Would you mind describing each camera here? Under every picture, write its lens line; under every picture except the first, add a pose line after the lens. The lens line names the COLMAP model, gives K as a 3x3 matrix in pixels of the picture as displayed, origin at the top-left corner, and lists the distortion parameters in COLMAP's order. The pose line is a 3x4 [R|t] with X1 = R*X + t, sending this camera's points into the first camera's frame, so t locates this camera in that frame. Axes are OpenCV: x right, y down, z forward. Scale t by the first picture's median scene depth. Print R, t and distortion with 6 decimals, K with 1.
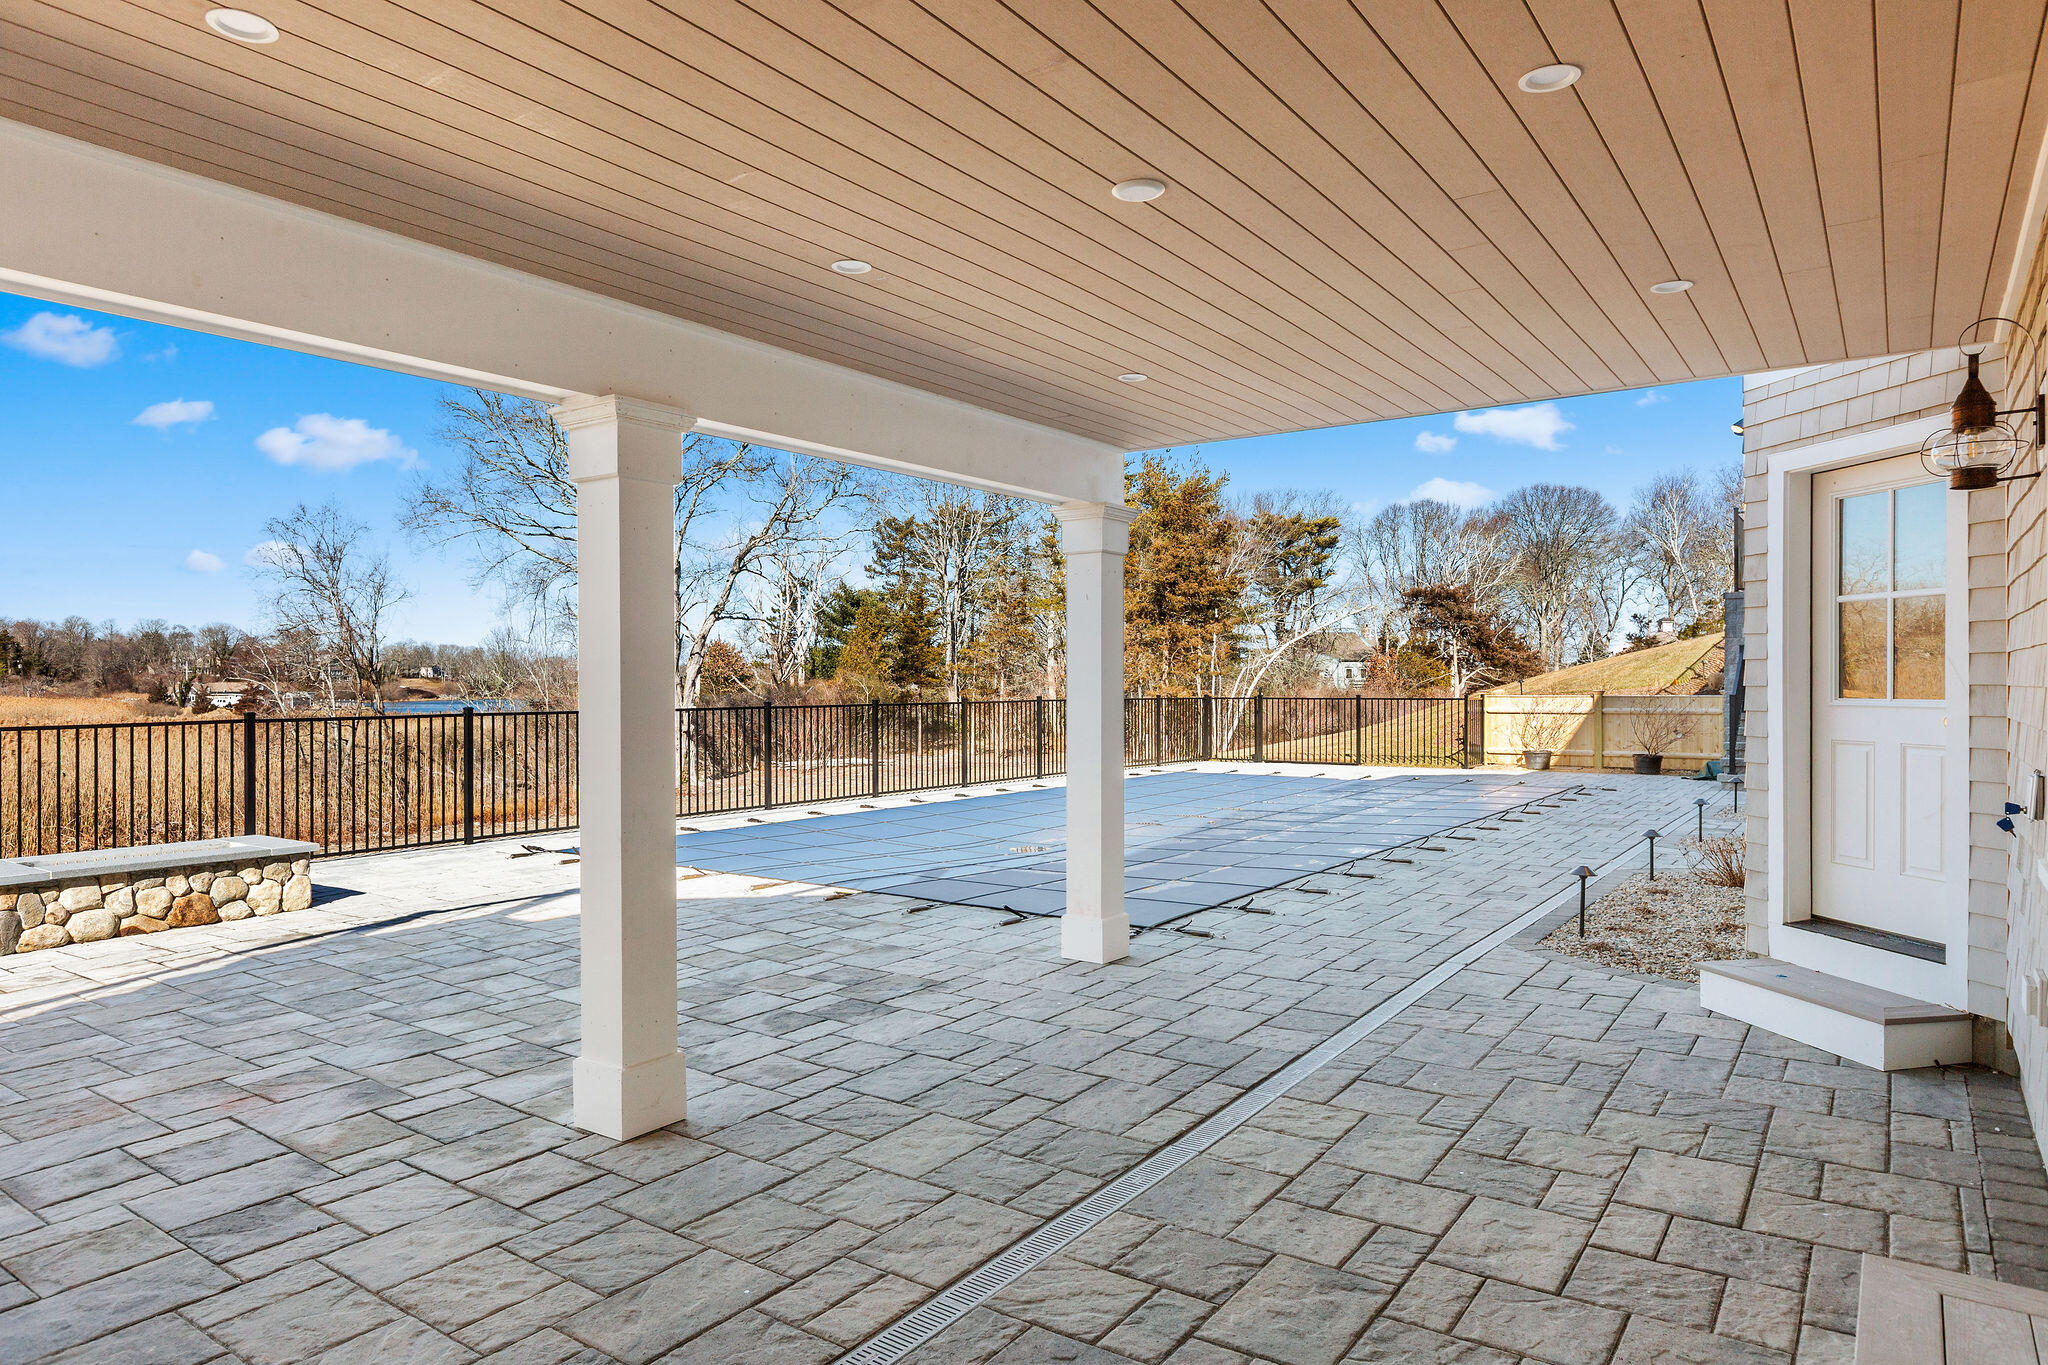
lens RADIAL K [[1255.7, 0, 1021.2], [0, 1255.7, 690.5], [0, 0, 1]] dist [-0.008446, 0.001812]
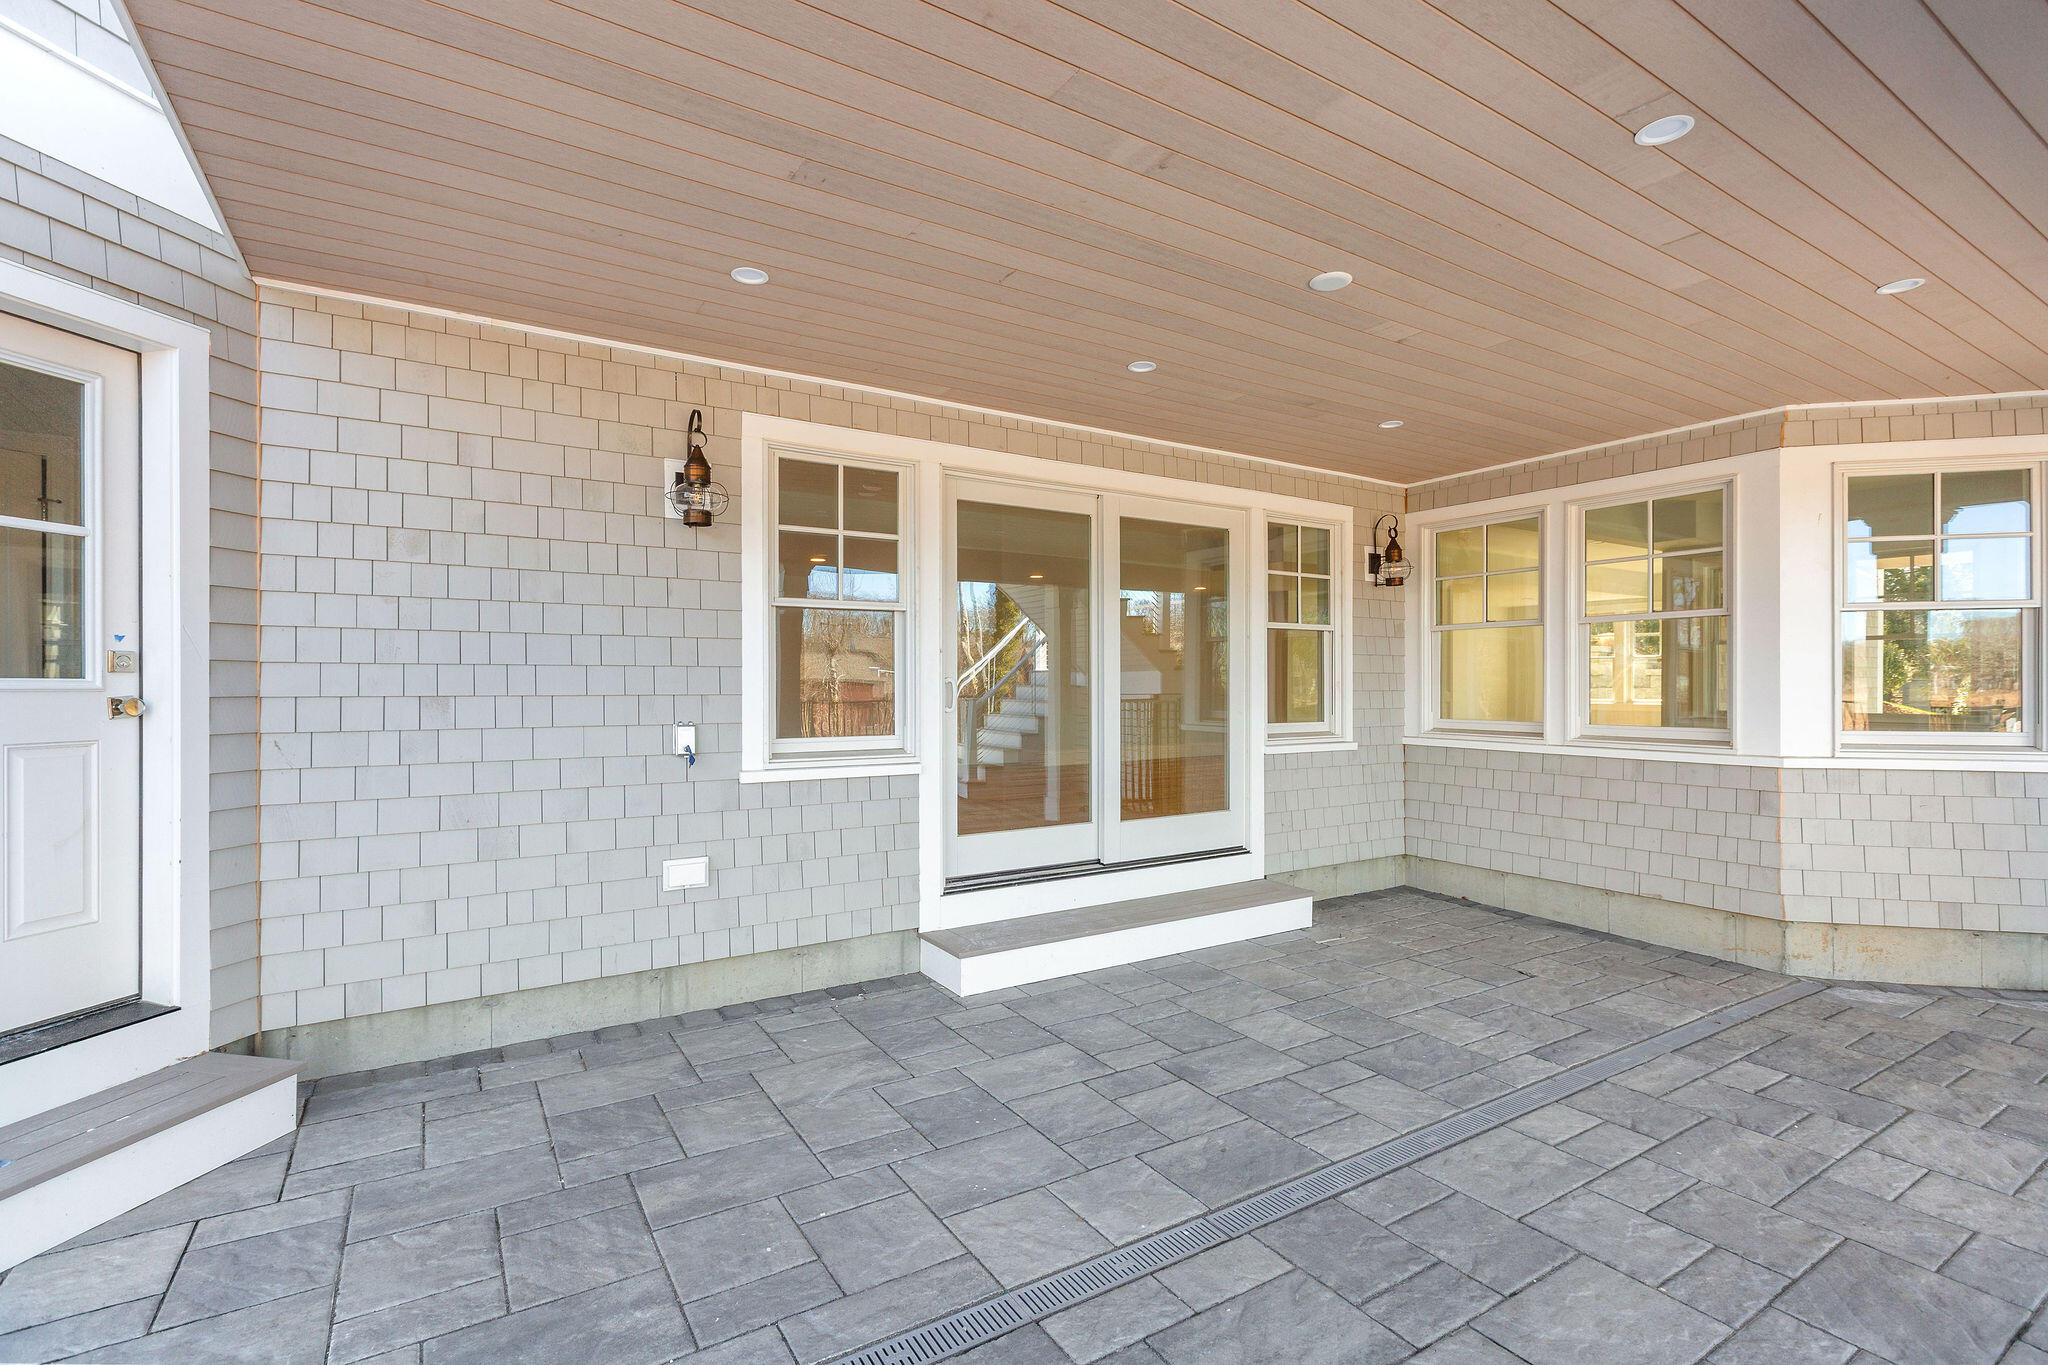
lens RADIAL K [[939.0, 0, 1012.0], [0, 939.0, 686.6], [0, 0, 1]] dist [-0.002580, -0.001396]
pose [[-0.926694, 0.005648, 0.375774, 0.029396], [0.005768, 0.999983, -0.000808, 0.023986], [-0.375772, 0.001419, -0.926711, 1.790016]]
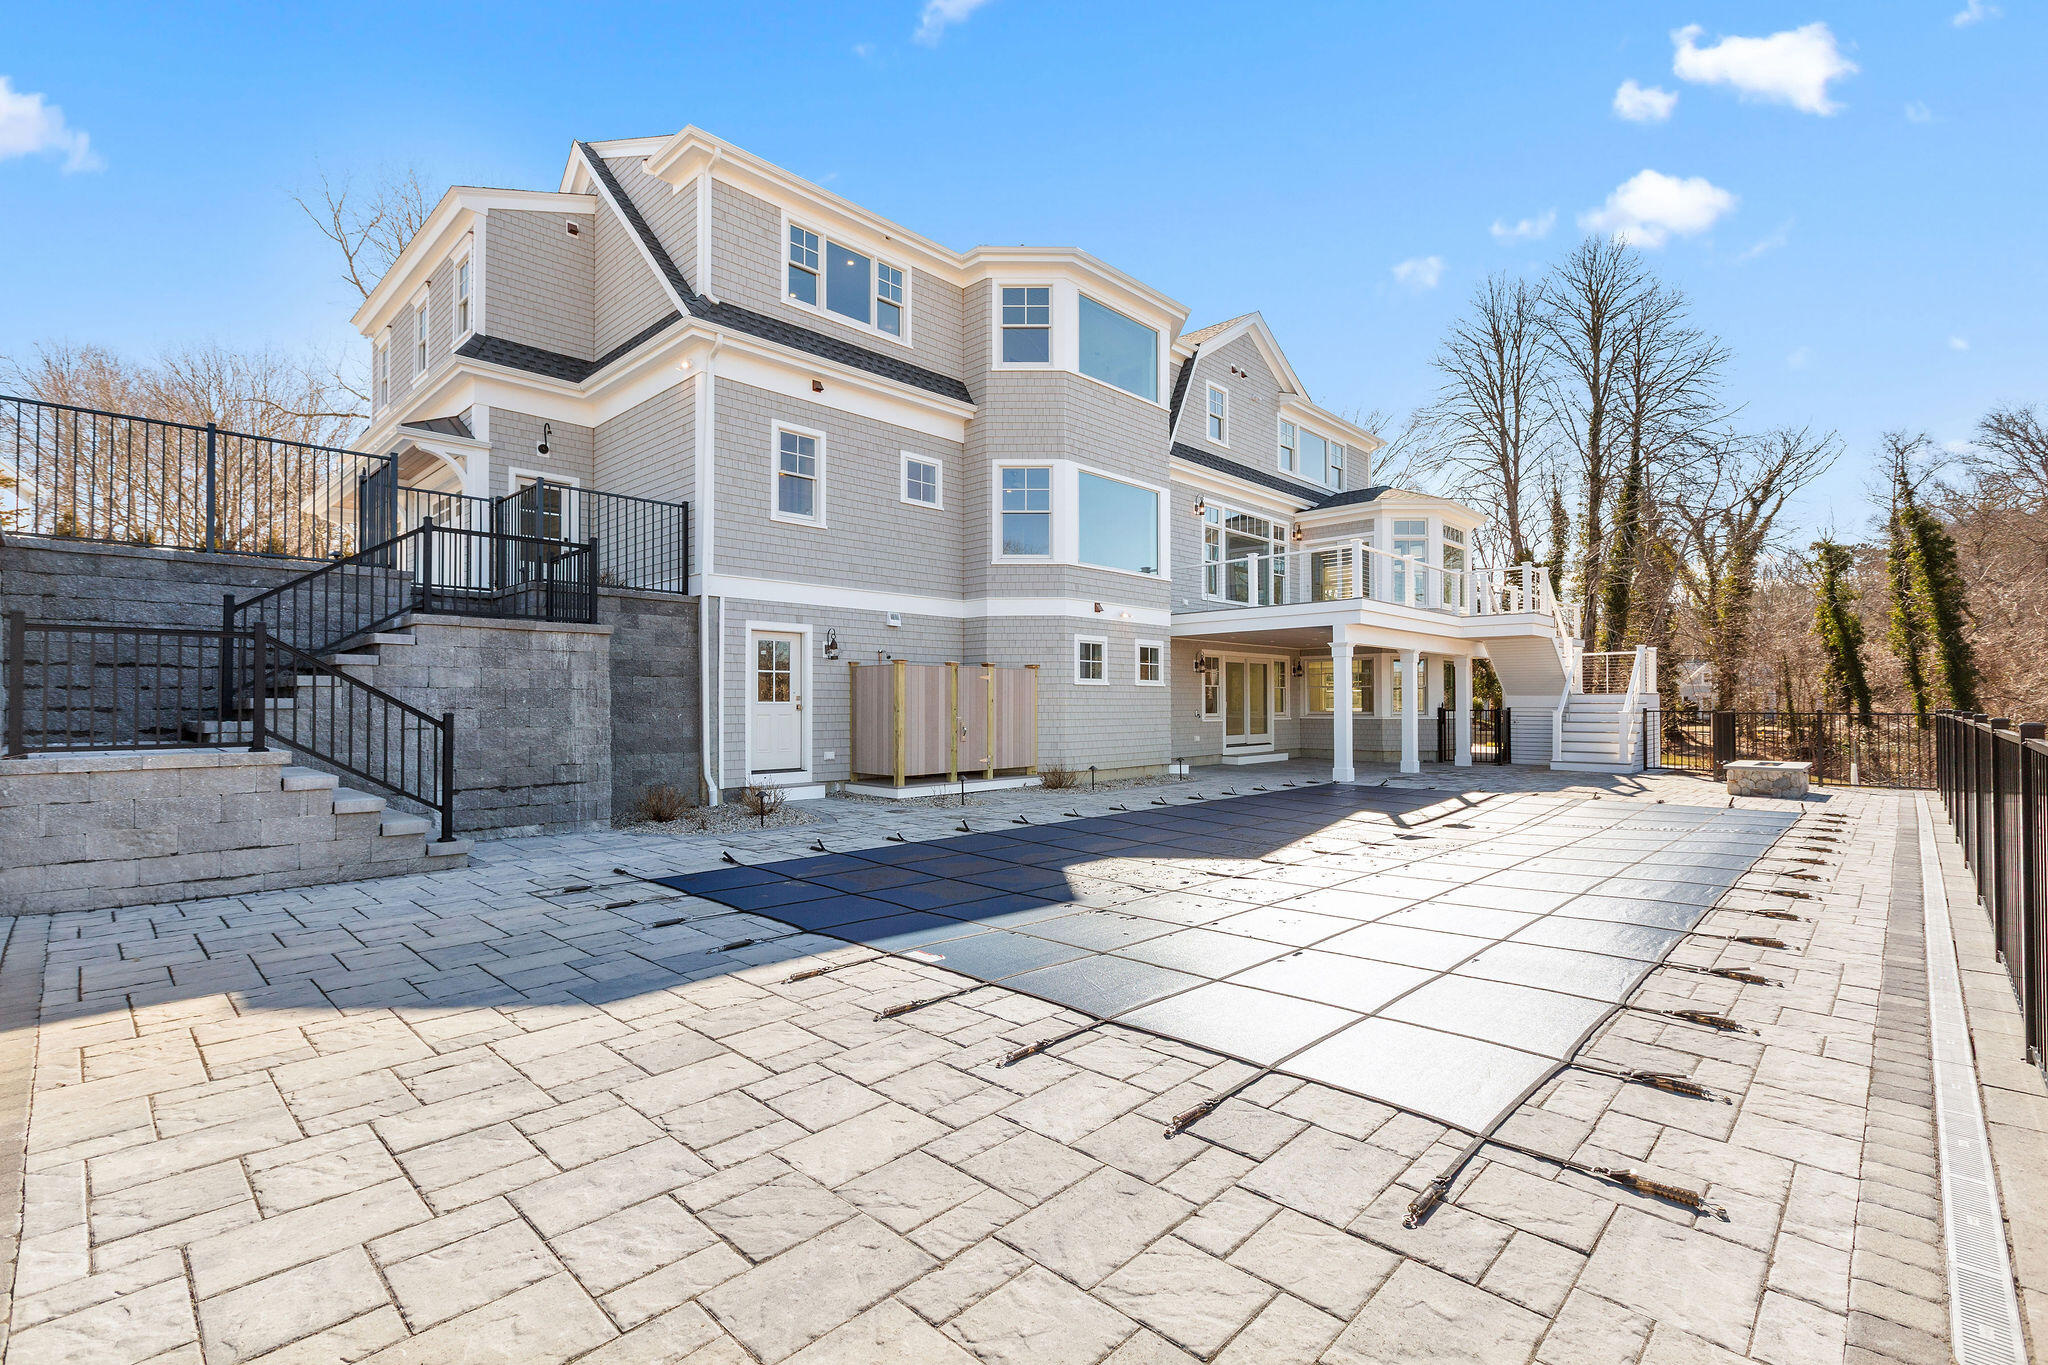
lens RADIAL K [[939.0, 0, 1023.2], [0, 939.0, 687.4], [0, 0, 1]] dist [-0.002580, -0.001396]
pose [[-0.989682, 0.005120, 0.143192, 0.901160], [0.003831, 0.999950, -0.009276, -0.021623], [-0.143233, -0.008632, -0.989651, 6.190285]]
